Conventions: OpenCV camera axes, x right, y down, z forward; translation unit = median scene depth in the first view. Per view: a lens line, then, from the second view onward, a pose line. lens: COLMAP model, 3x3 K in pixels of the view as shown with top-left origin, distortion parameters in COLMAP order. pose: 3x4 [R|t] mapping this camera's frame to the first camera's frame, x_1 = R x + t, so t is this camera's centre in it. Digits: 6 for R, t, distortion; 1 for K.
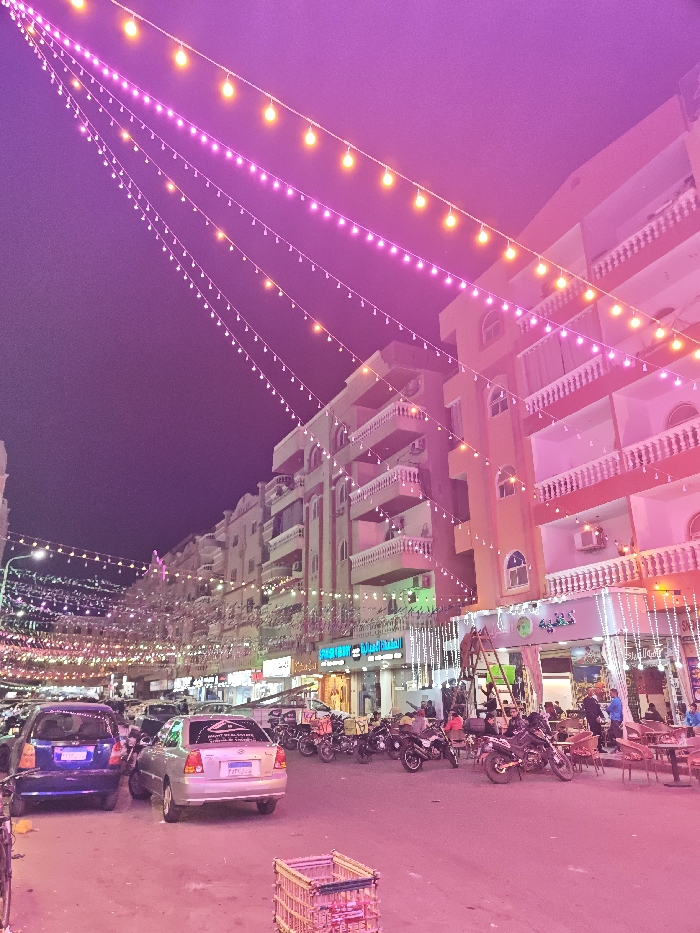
lens RADIAL K [[636.3, 0, 343.0], [0, 636.3, 466.6], [0, 0, 1]] dist [0.022278, -0.023158]
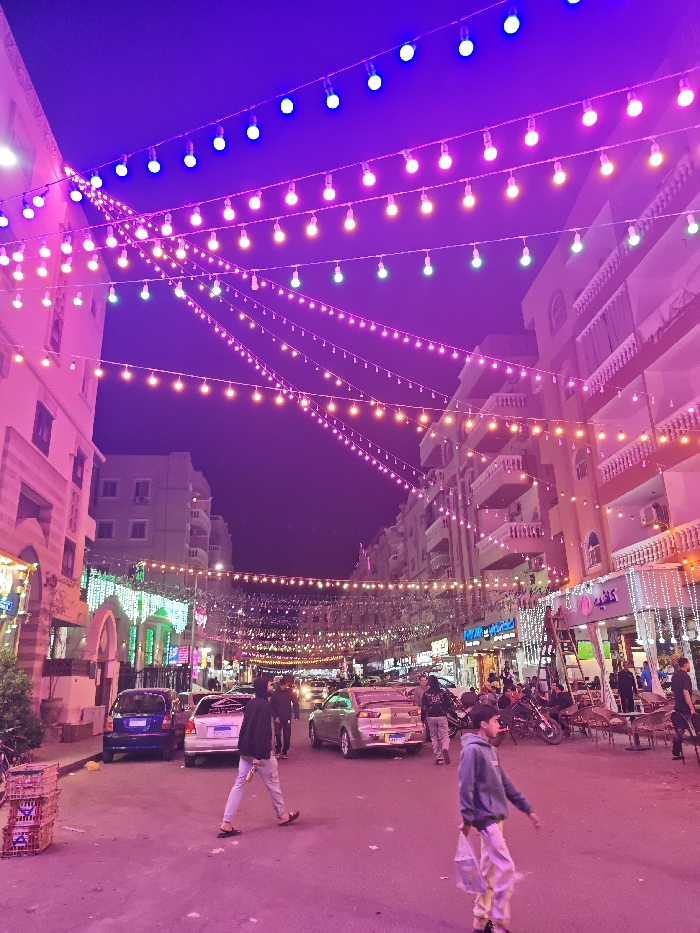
lens RADIAL K [[636.3, 0, 356.7], [0, 636.3, 469.0], [0, 0, 1]] dist [0.022278, -0.023158]
pose [[0.938440, -0.132322, -0.319093, 0.196767], [0.143480, 0.989585, 0.011604, -0.025615], [0.314235, -0.056673, 0.947652, -0.070080]]
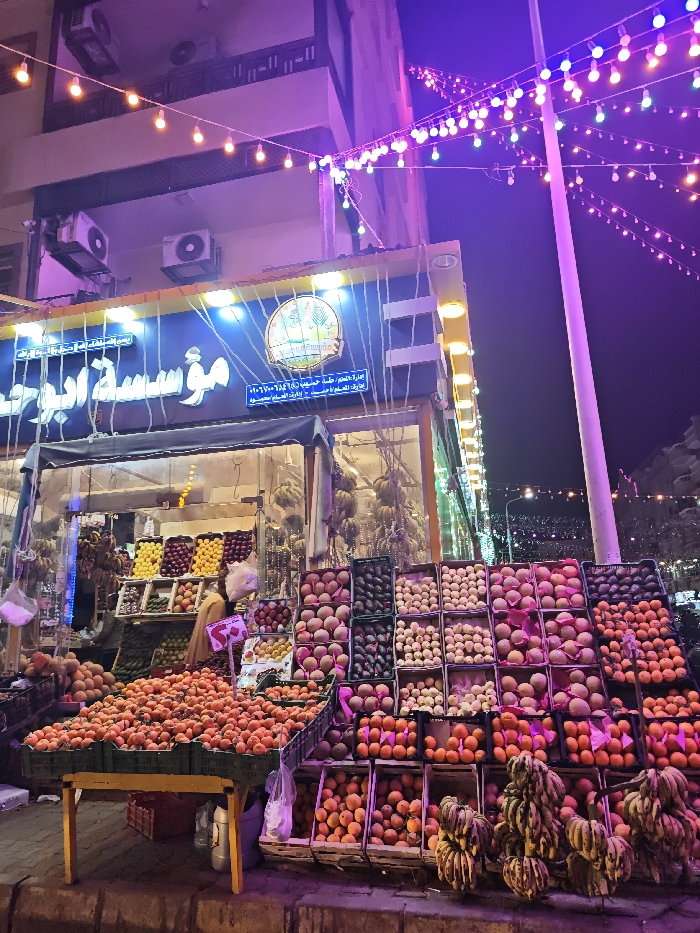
lens RADIAL K [[636.3, 0, 344.4], [0, 636.3, 457.4], [0, 0, 1]] dist [0.022278, -0.023158]
pose [[0.762993, -0.180169, -0.620791, -0.006485], [0.244692, 0.969407, 0.019396, -0.033086], [0.598304, -0.166702, 0.783736, -0.103013]]
